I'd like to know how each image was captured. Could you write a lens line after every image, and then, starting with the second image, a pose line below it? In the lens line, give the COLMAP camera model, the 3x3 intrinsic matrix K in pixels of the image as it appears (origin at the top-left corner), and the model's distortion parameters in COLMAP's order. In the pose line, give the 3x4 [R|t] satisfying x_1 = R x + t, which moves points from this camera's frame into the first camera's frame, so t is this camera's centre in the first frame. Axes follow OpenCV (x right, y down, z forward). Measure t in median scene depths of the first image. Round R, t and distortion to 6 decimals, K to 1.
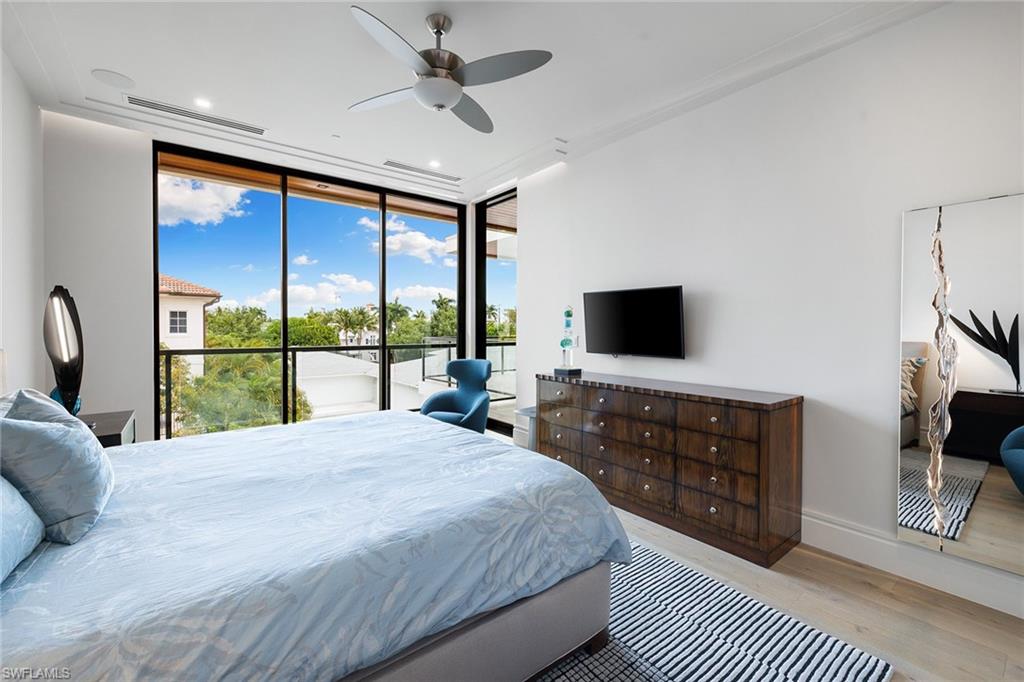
lens RADIAL K [[429.1, 0, 482.2], [0, 429.1, 331.0], [0, 0, 1]] dist [-0.000879, -0.000088]
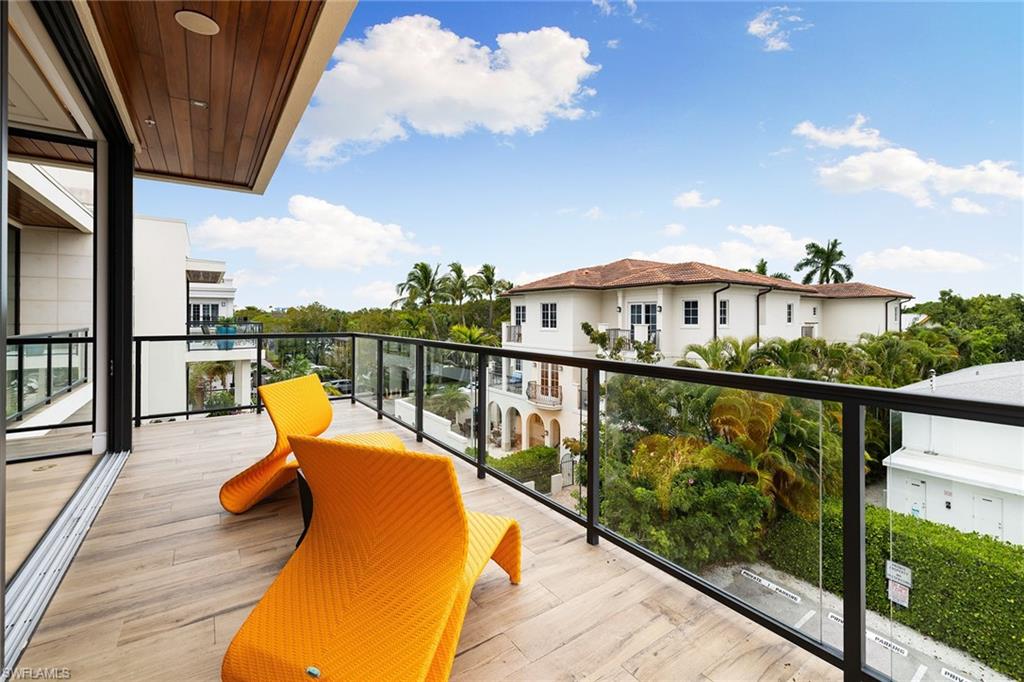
lens RADIAL K [[442.0, 0, 516.5], [0, 442.0, 314.9], [0, 0, 1]] dist [-0.000145, 0.000002]
pose [[0.999989, 0.003994, 0.002582, -0.642749], [-0.003967, 0.999939, -0.010307, -0.012256], [-0.002623, 0.010297, 0.999944, 0.440898]]
